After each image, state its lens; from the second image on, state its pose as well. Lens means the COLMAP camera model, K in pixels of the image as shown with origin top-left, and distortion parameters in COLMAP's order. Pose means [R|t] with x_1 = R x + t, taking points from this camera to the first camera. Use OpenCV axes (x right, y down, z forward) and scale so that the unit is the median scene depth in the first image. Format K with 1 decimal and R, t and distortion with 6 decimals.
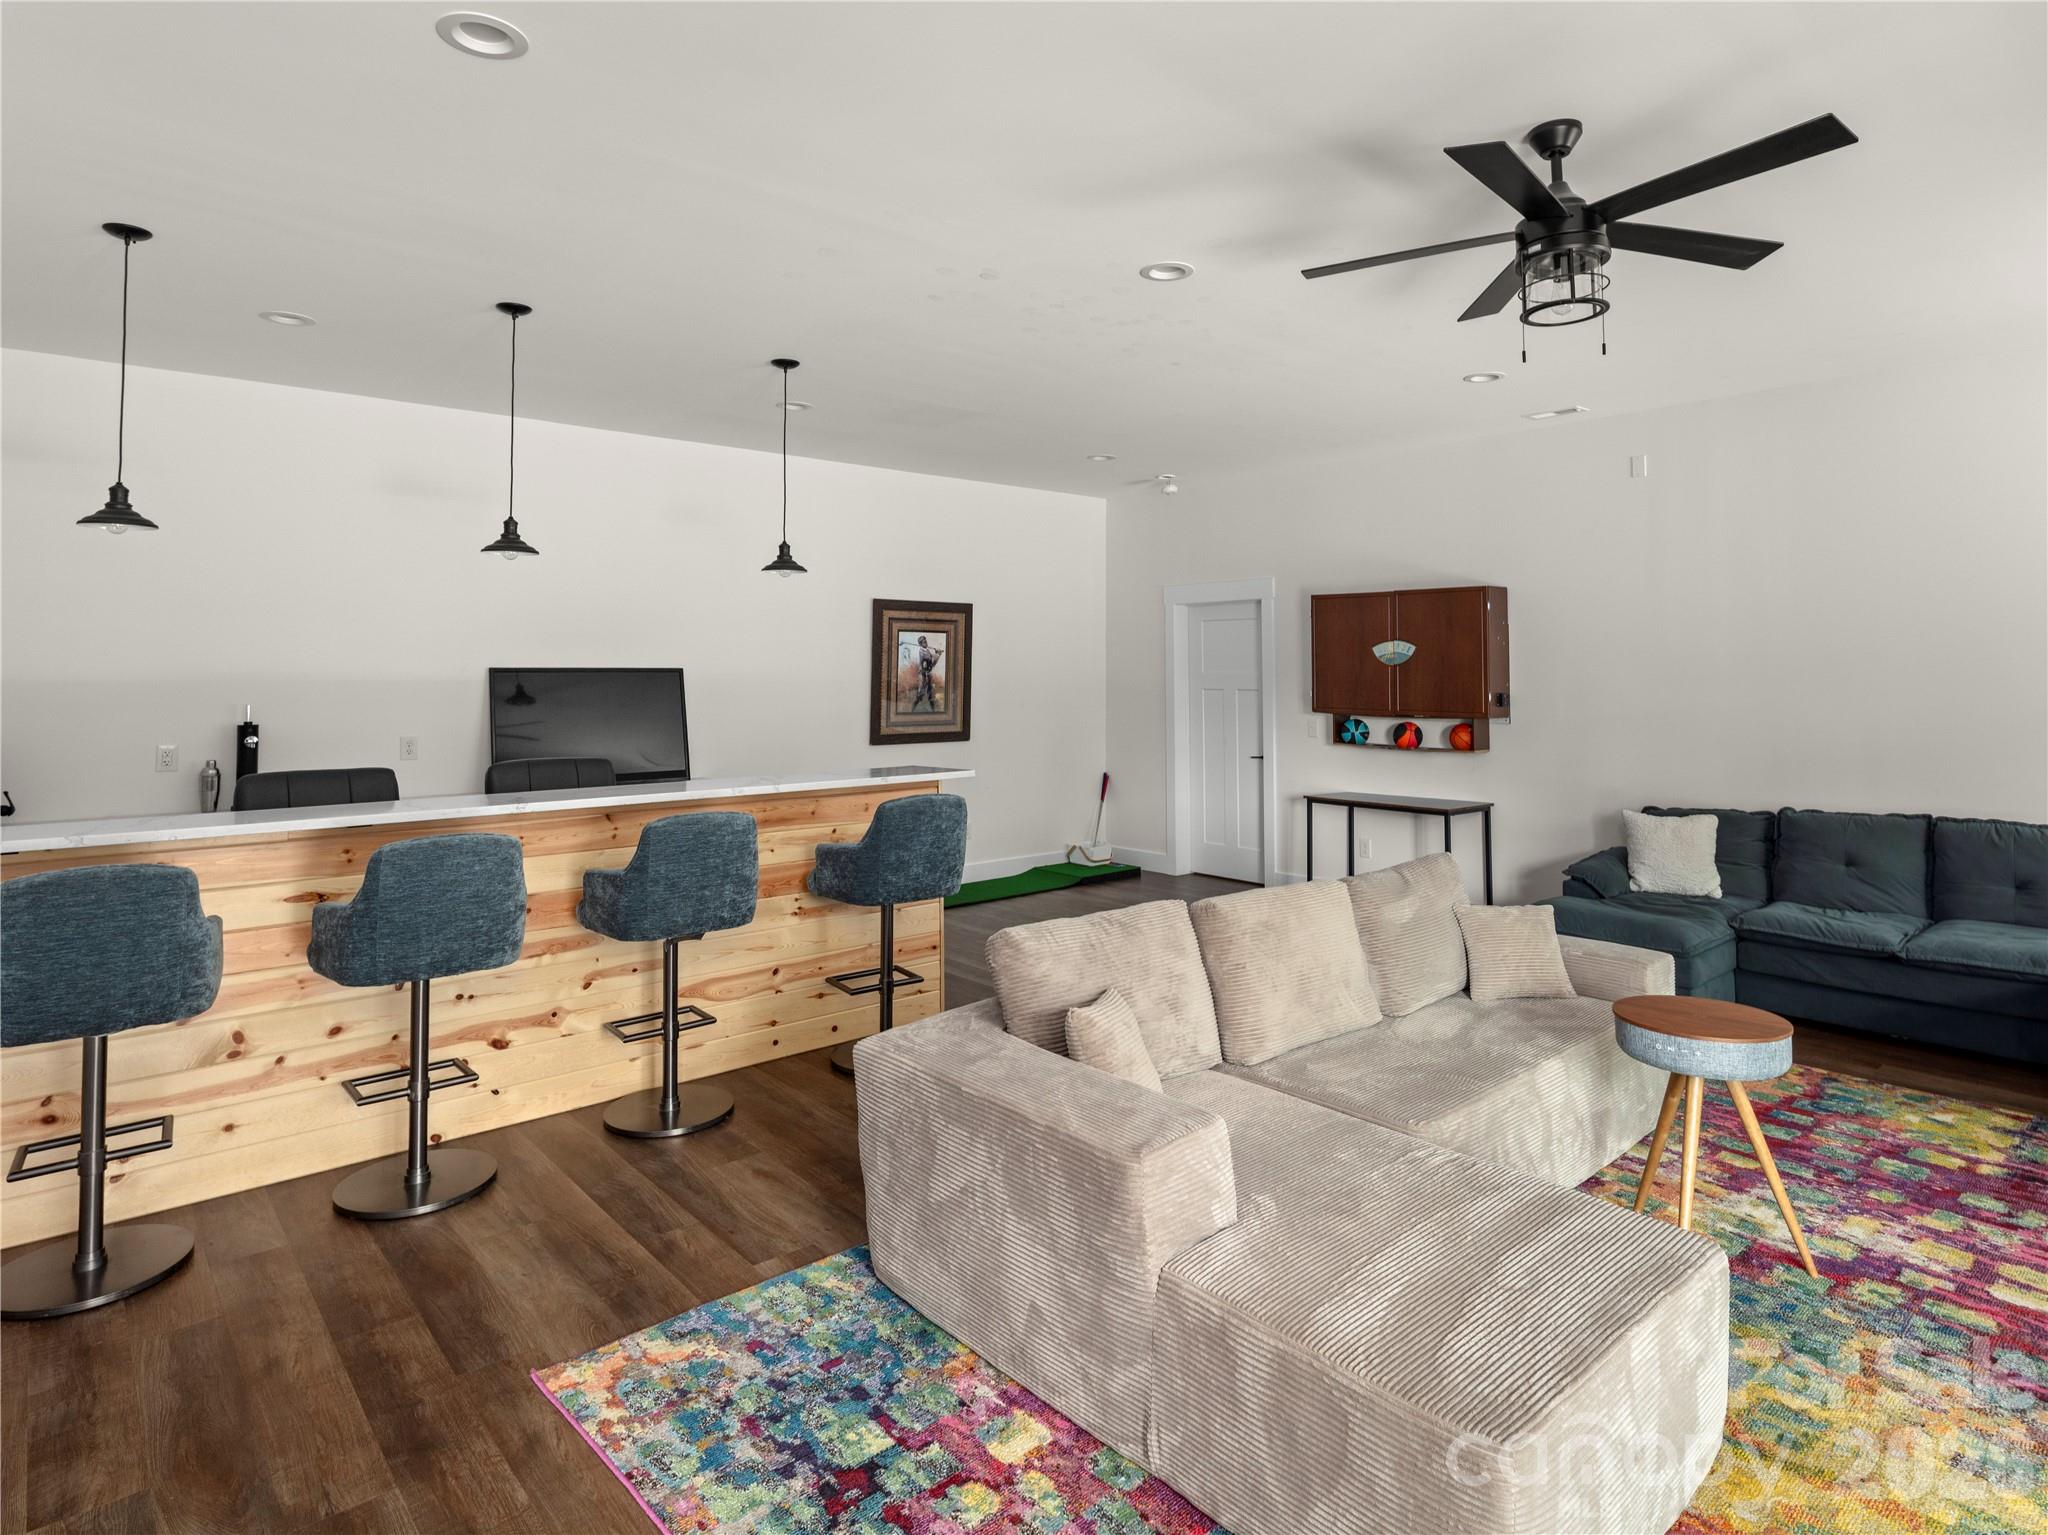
lens RADIAL K [[1127.1, 0, 1060.7], [0, 1127.1, 759.7], [0, 0, 1]] dist [0.000455, -0.001193]
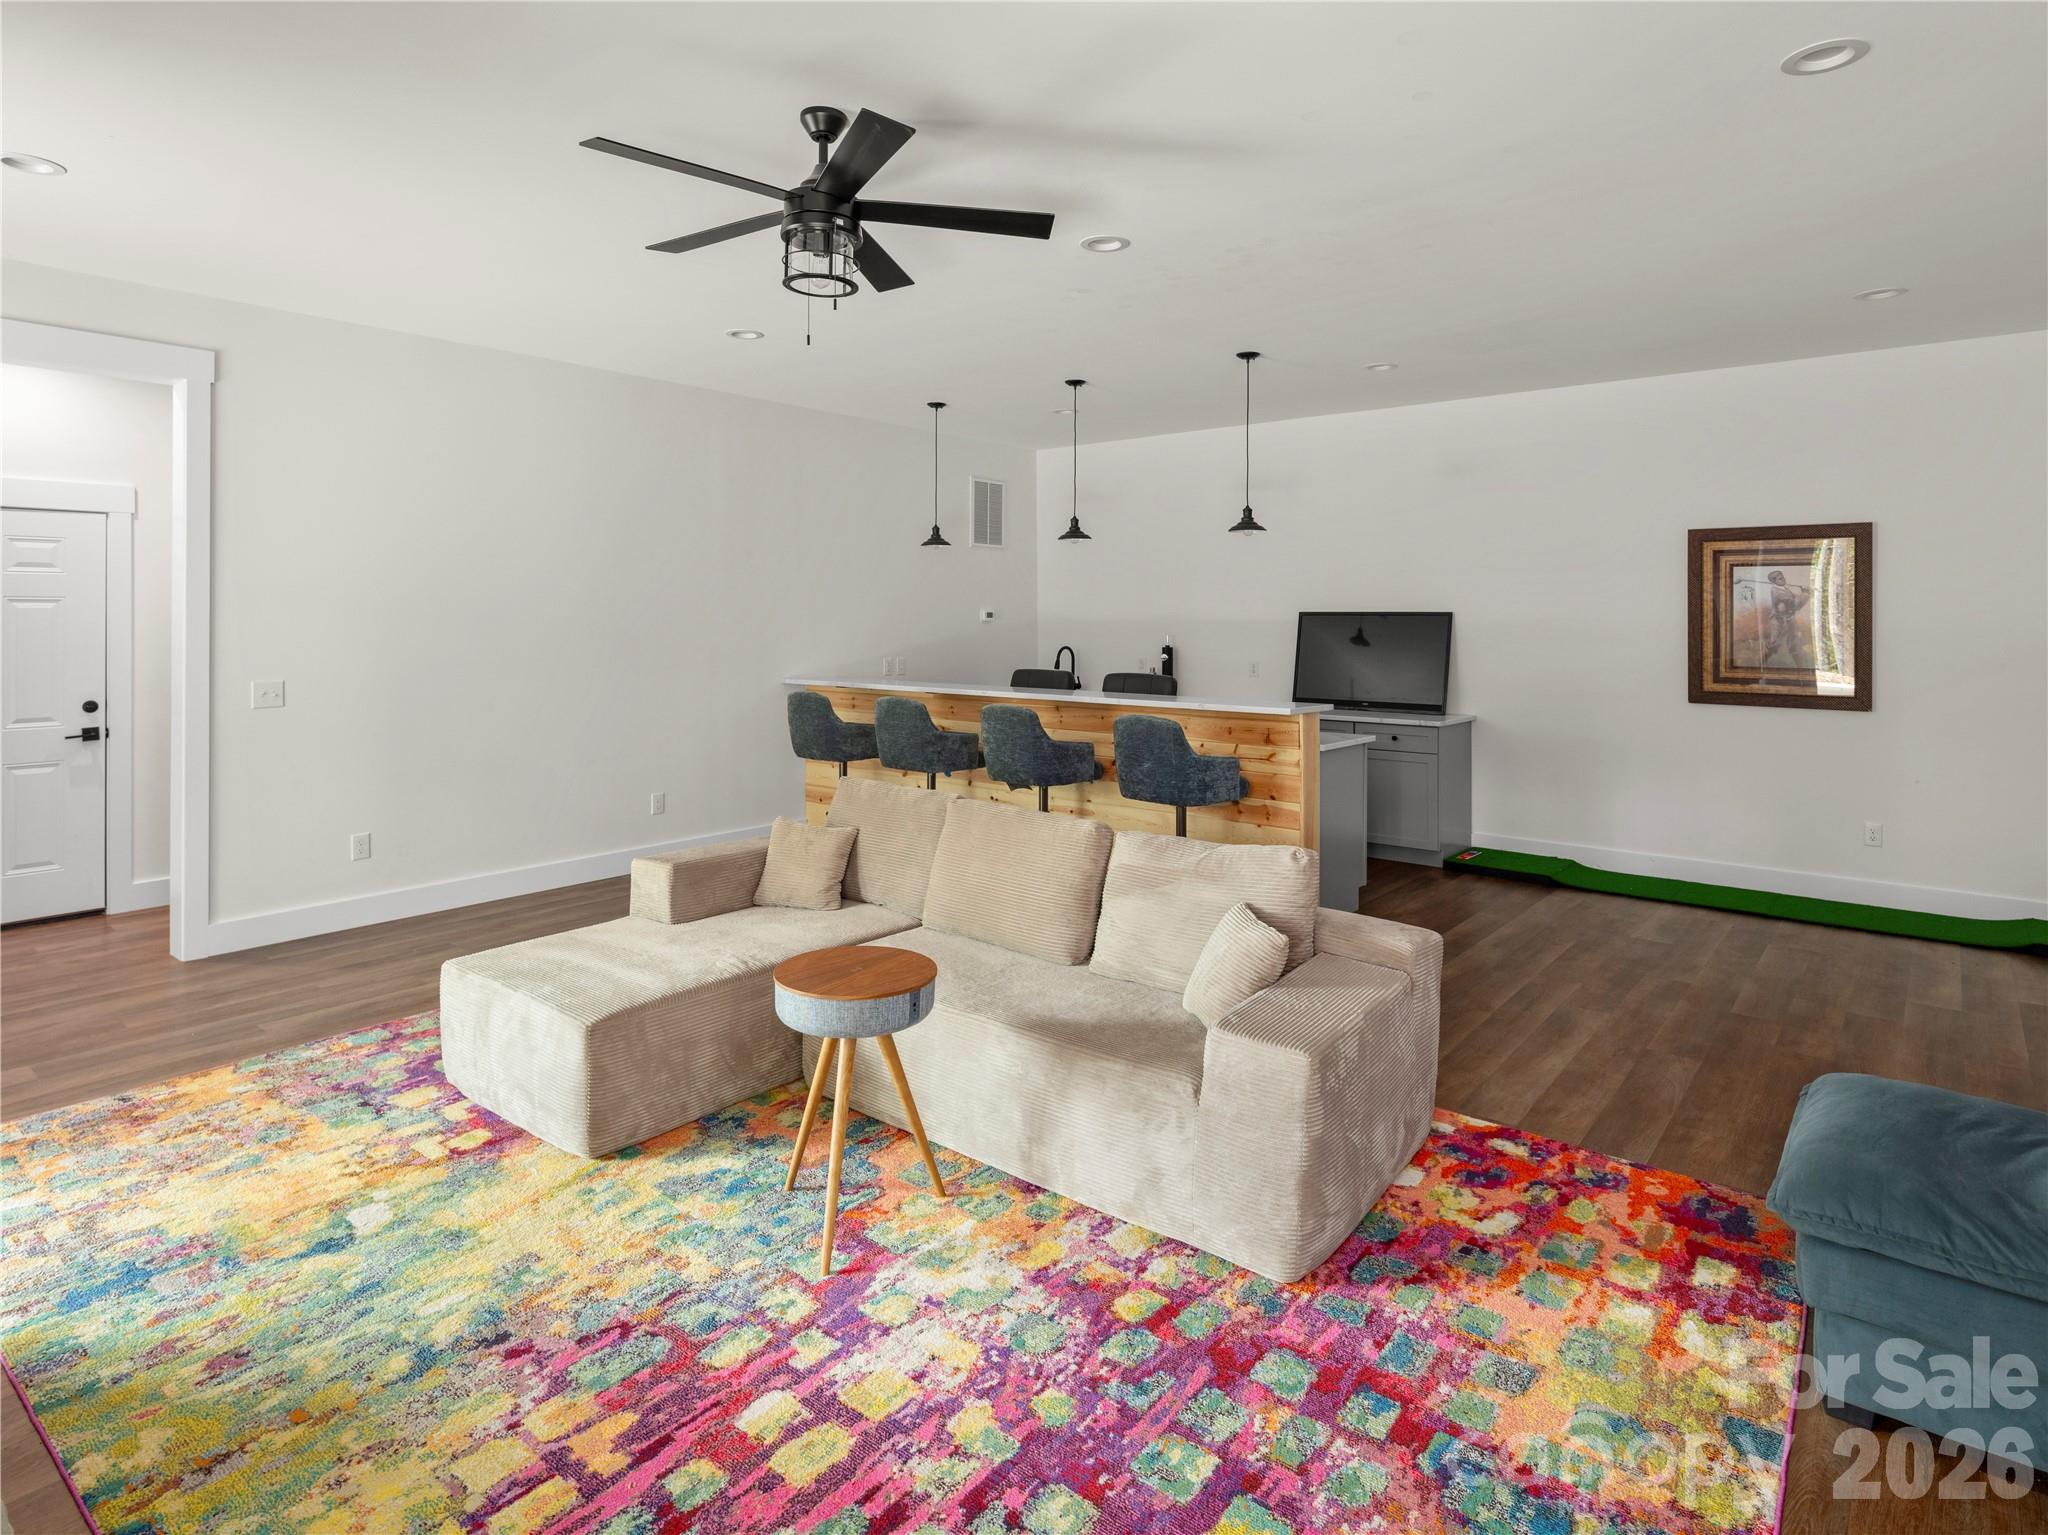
lens RADIAL K [[1127.1, 0, 1060.7], [0, 1127.1, 759.7], [0, 0, 1]] dist [0.000455, -0.001193]
pose [[0.171797, 0.125719, -0.977078, 1.358872], [-0.080789, 0.990281, 0.113213, -0.065089], [0.981814, 0.059488, 0.180284, 0.879342]]
